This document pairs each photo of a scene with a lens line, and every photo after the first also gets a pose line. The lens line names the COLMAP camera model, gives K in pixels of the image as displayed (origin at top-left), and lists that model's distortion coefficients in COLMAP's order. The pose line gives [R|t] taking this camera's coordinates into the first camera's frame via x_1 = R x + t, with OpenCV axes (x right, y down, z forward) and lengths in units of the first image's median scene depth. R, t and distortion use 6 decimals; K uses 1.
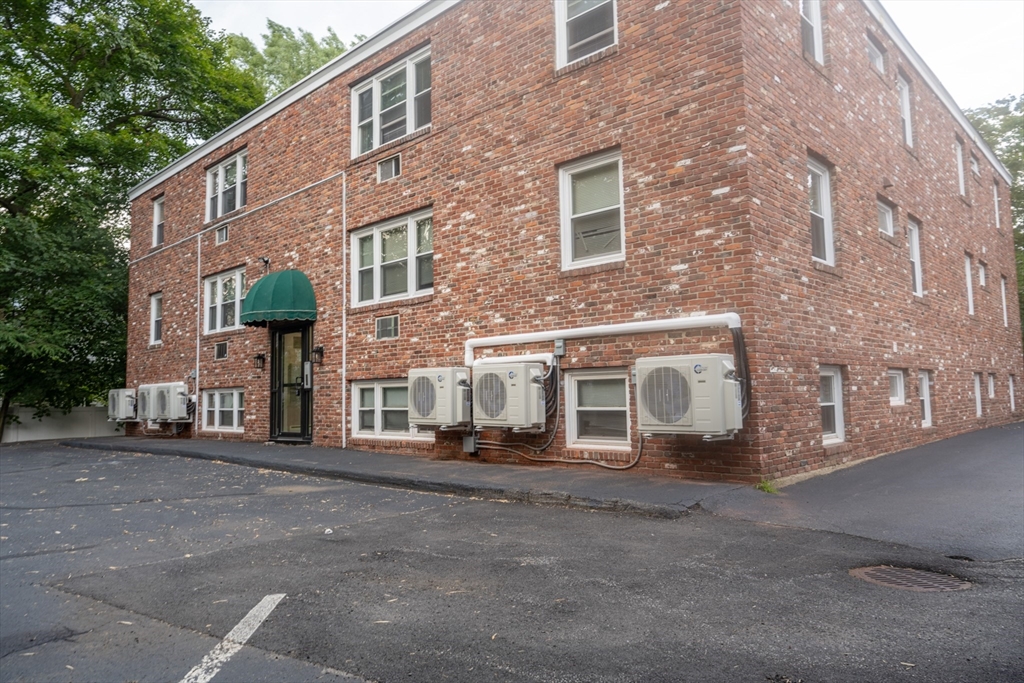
lens RADIAL K [[684.7, 0, 507.6], [0, 684.7, 336.6], [0, 0, 1]] dist [0.005470, 0.001072]
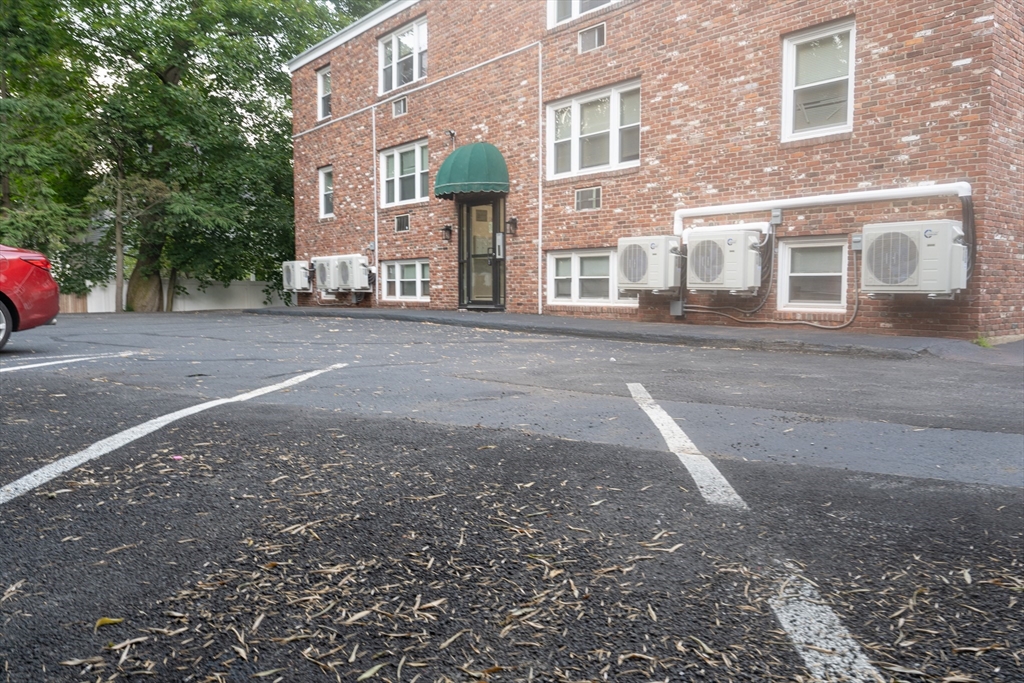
lens RADIAL K [[767.7, 0, 516.0], [0, 767.7, 346.1], [0, 0, 1]] dist [0.005850, -0.004413]
pose [[0.993875, 0.027961, -0.106917, -0.175393], [-0.010714, 0.987285, 0.158598, 0.026892], [0.109992, -0.156481, 0.981537, -0.222856]]
